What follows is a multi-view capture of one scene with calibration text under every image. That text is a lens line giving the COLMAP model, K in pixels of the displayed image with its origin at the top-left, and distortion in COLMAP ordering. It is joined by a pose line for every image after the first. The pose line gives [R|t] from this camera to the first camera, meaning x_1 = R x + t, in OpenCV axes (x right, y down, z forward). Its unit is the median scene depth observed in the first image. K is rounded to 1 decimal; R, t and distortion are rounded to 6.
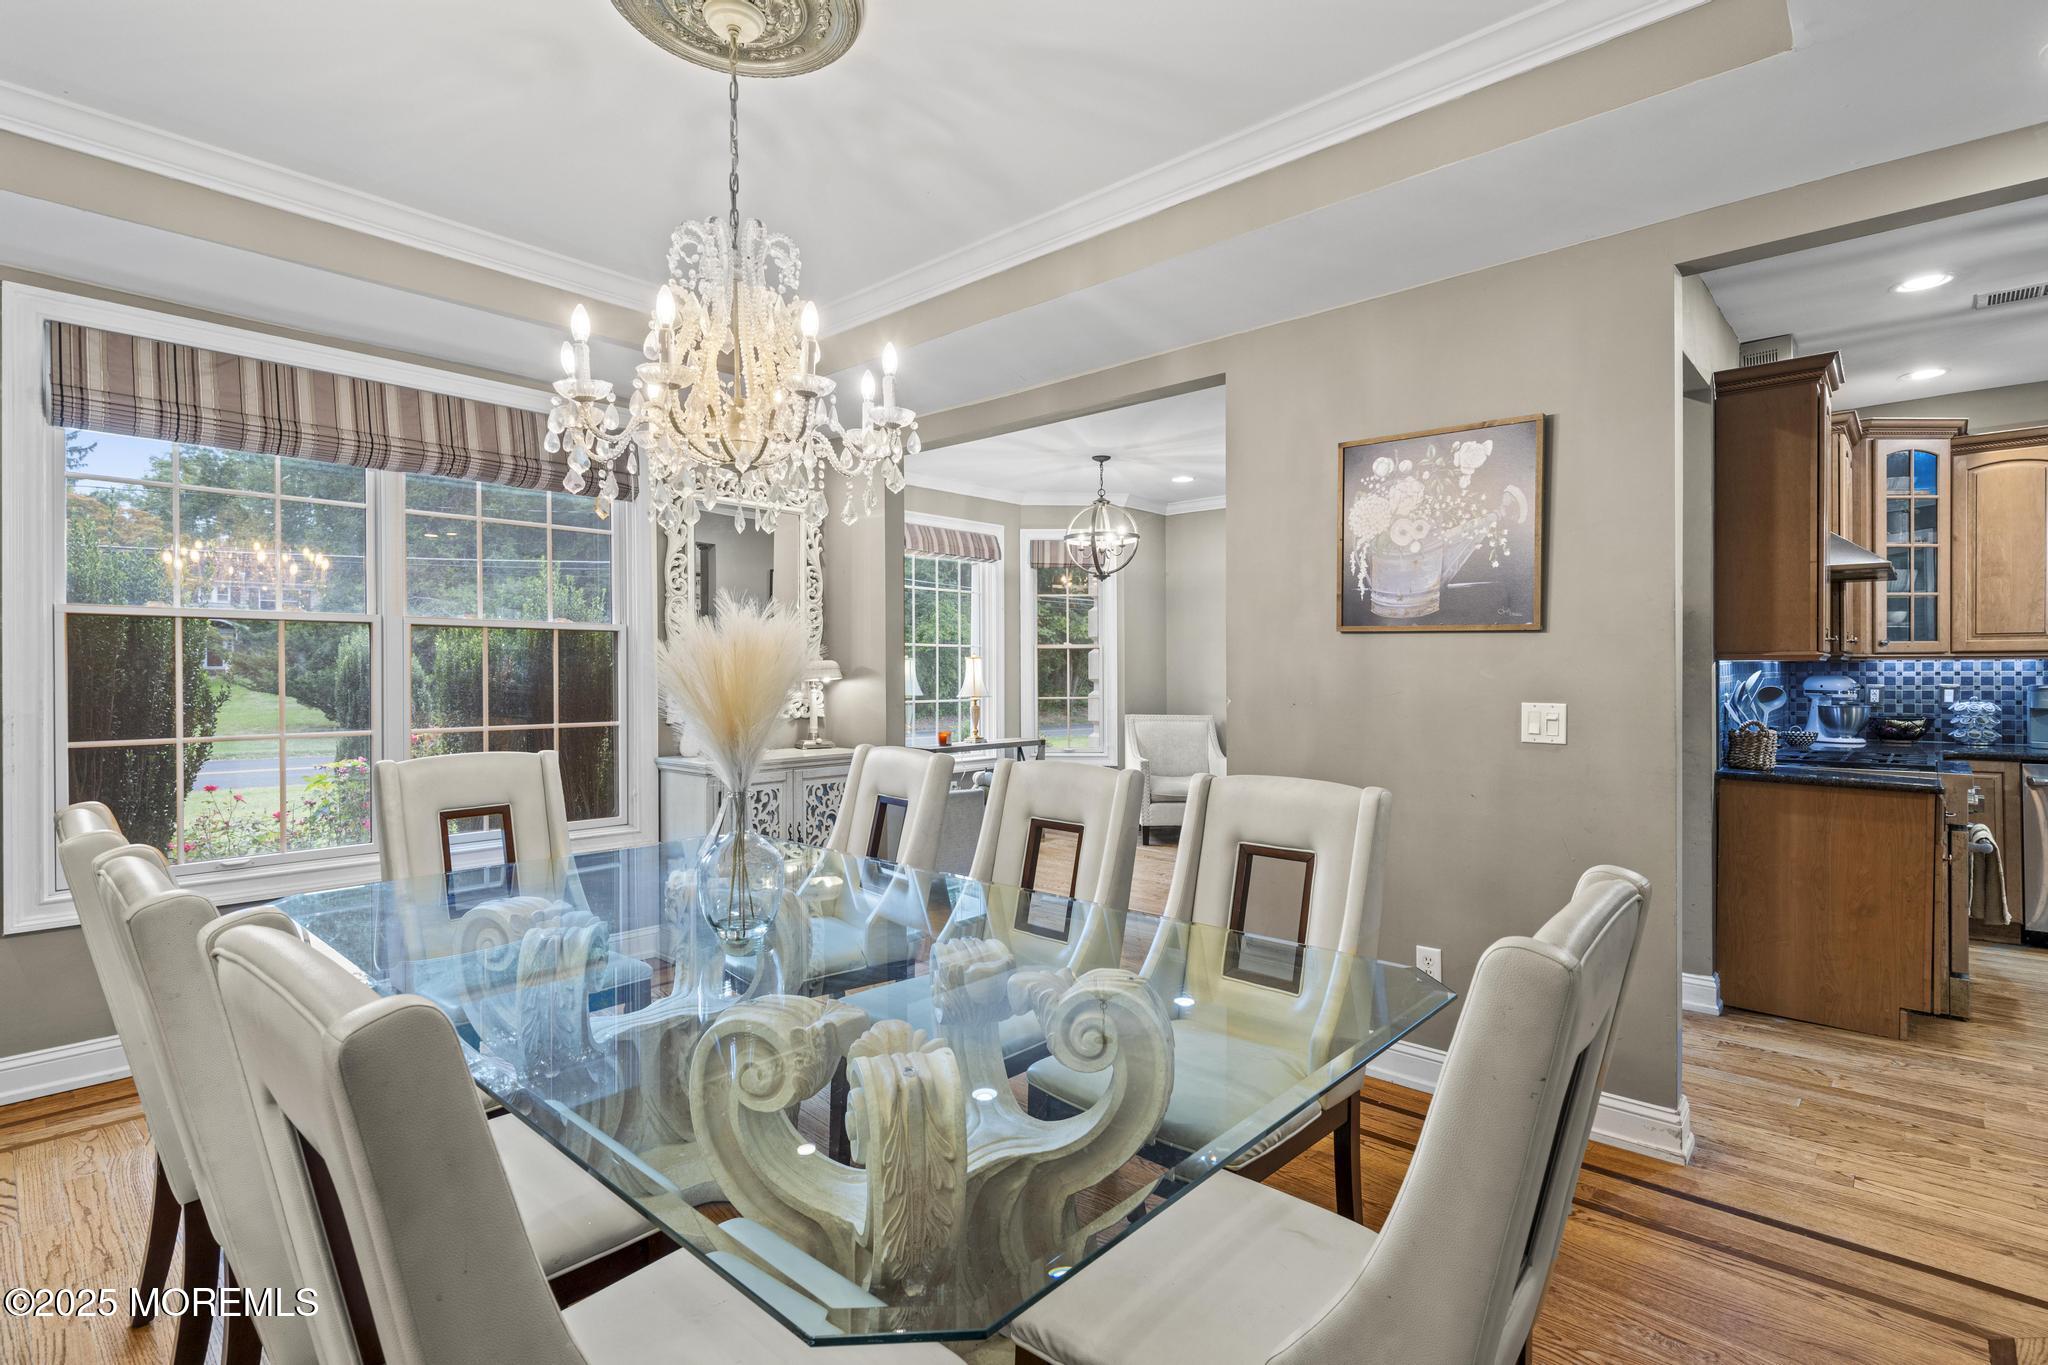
lens RADIAL K [[985.2, 0, 1033.5], [0, 985.2, 665.7], [0, 0, 1]] dist [-0.002167, 0.001210]
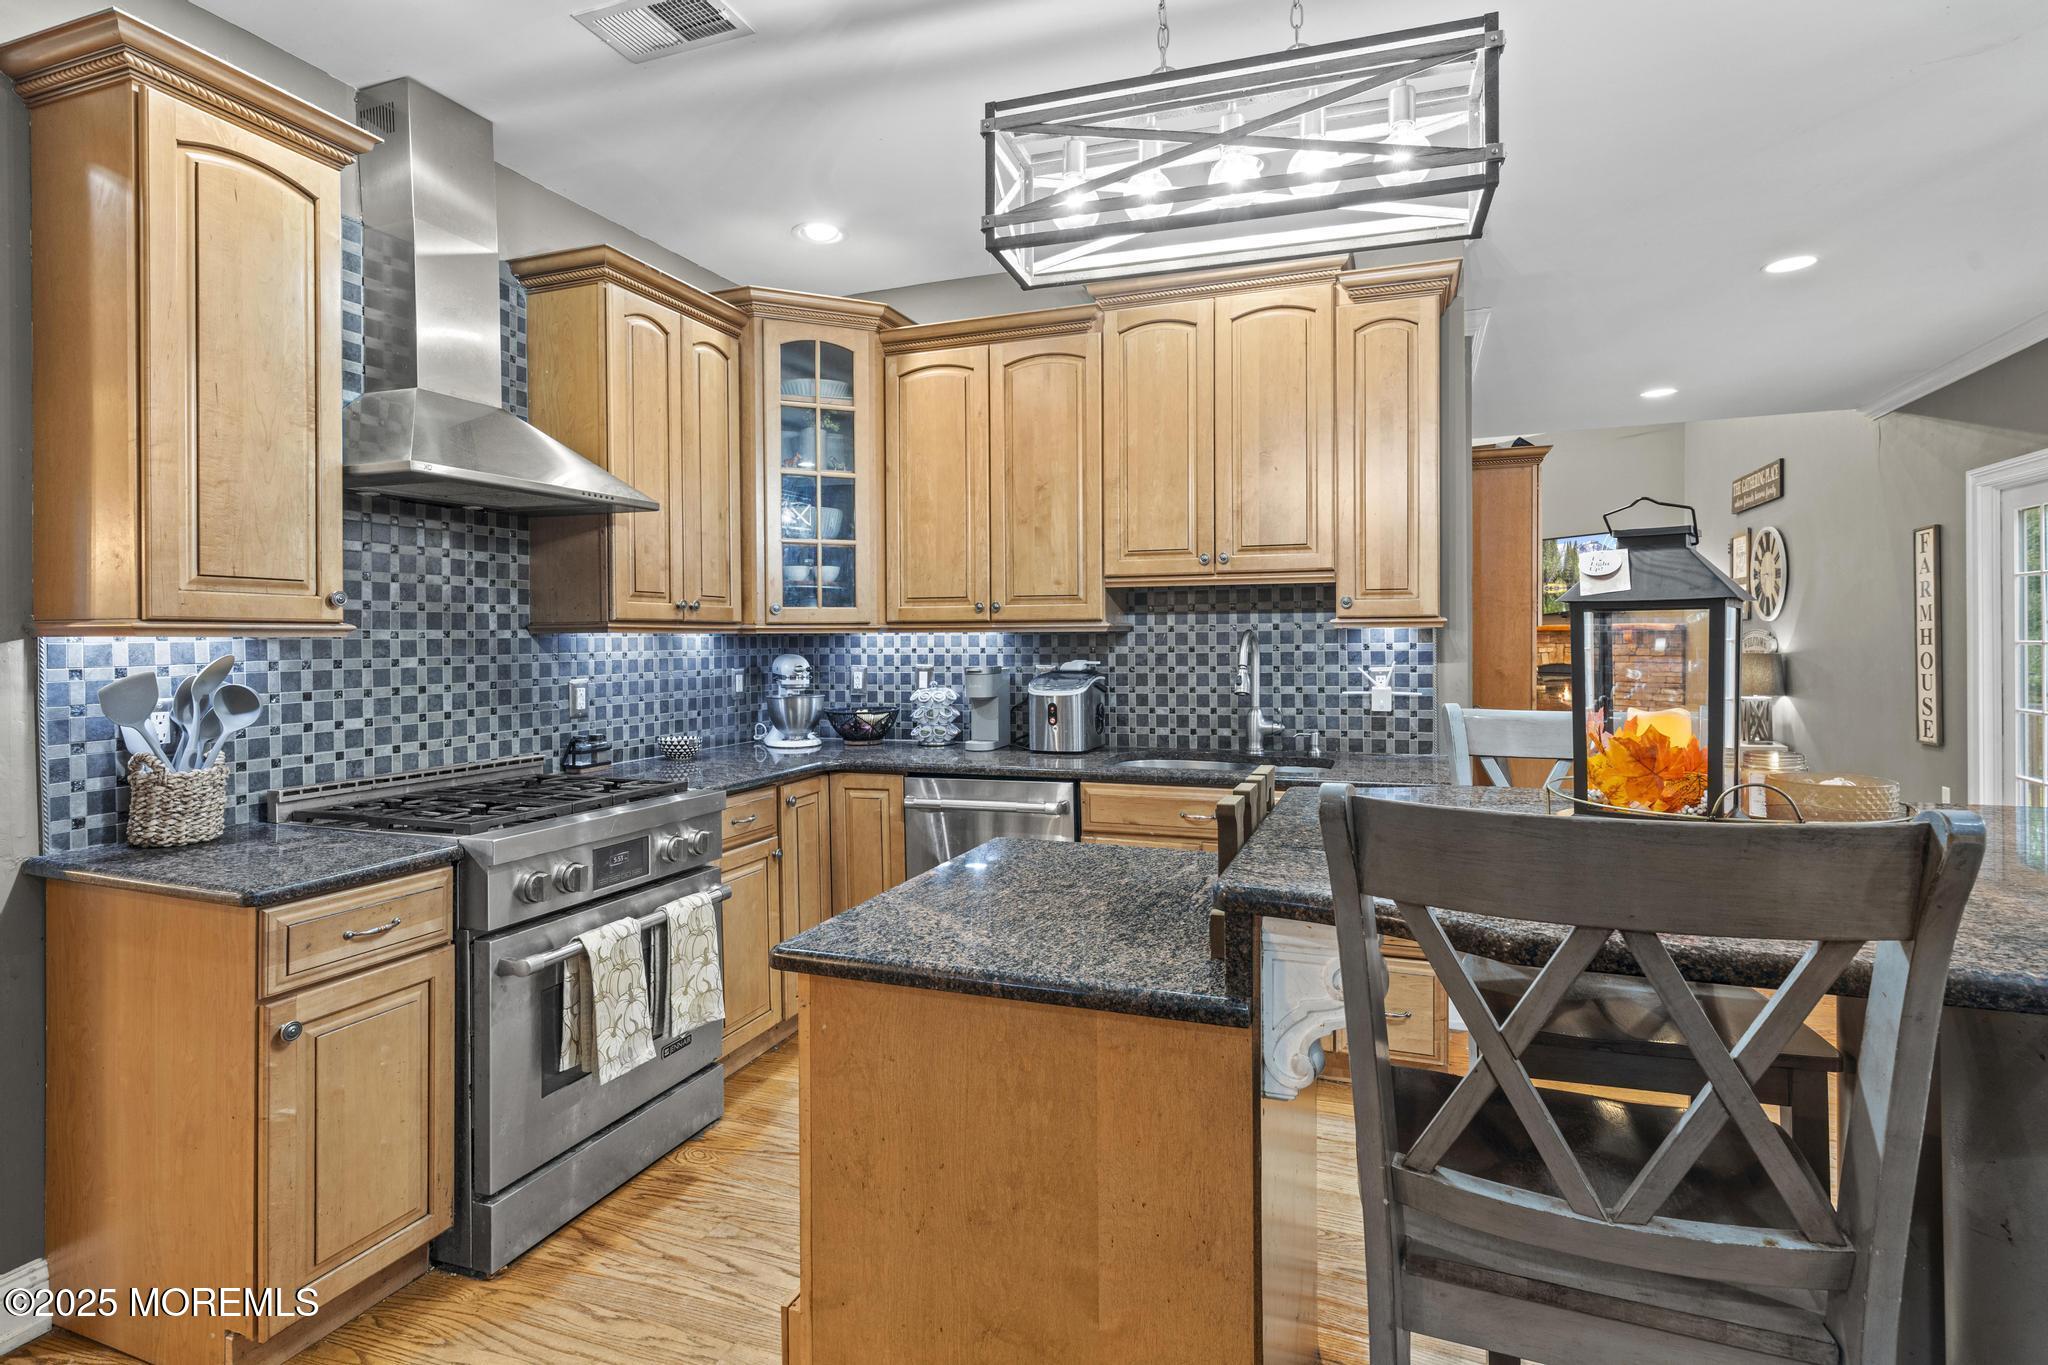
lens RADIAL K [[985.2, 0, 1041.1], [0, 985.2, 648.7], [0, 0, 1]] dist [-0.002167, 0.001210]
pose [[0.920535, -0.004591, 0.390633, 0.734593], [0.000132, 0.999935, 0.011443, -0.002408], [-0.390660, -0.010482, 0.920475, 0.264451]]
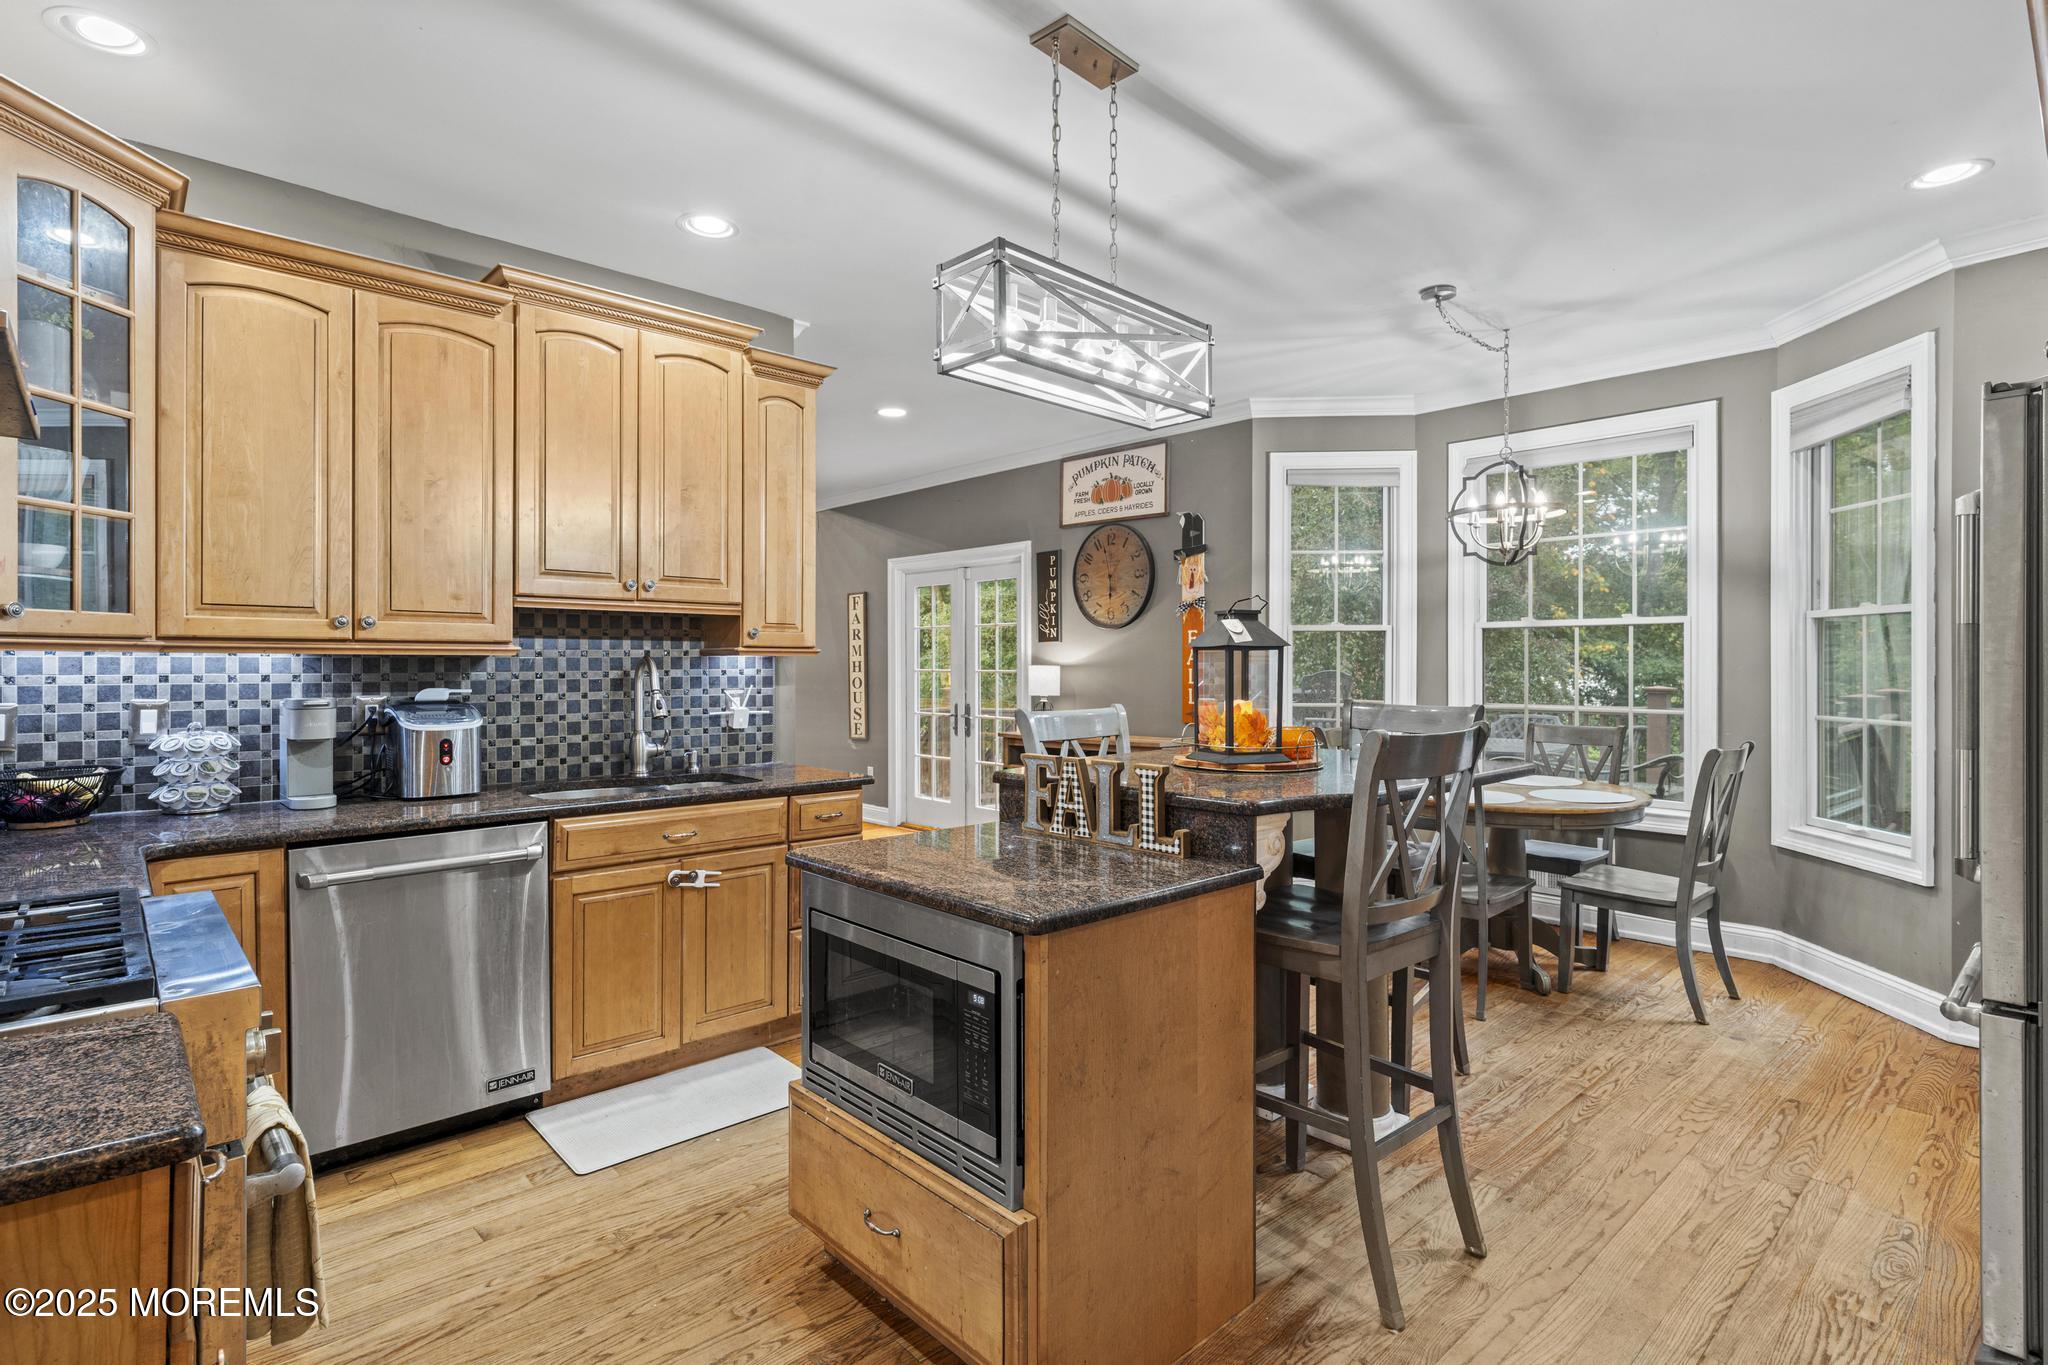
lens RADIAL K [[985.2, 0, 1002.5], [0, 985.2, 674.5], [0, 0, 1]] dist [-0.002167, 0.001210]
pose [[0.088800, -0.004307, 0.996040, 0.460452], [-0.004690, 0.999978, 0.004742, 0.000930], [-0.996038, -0.005093, 0.088778, 0.514101]]
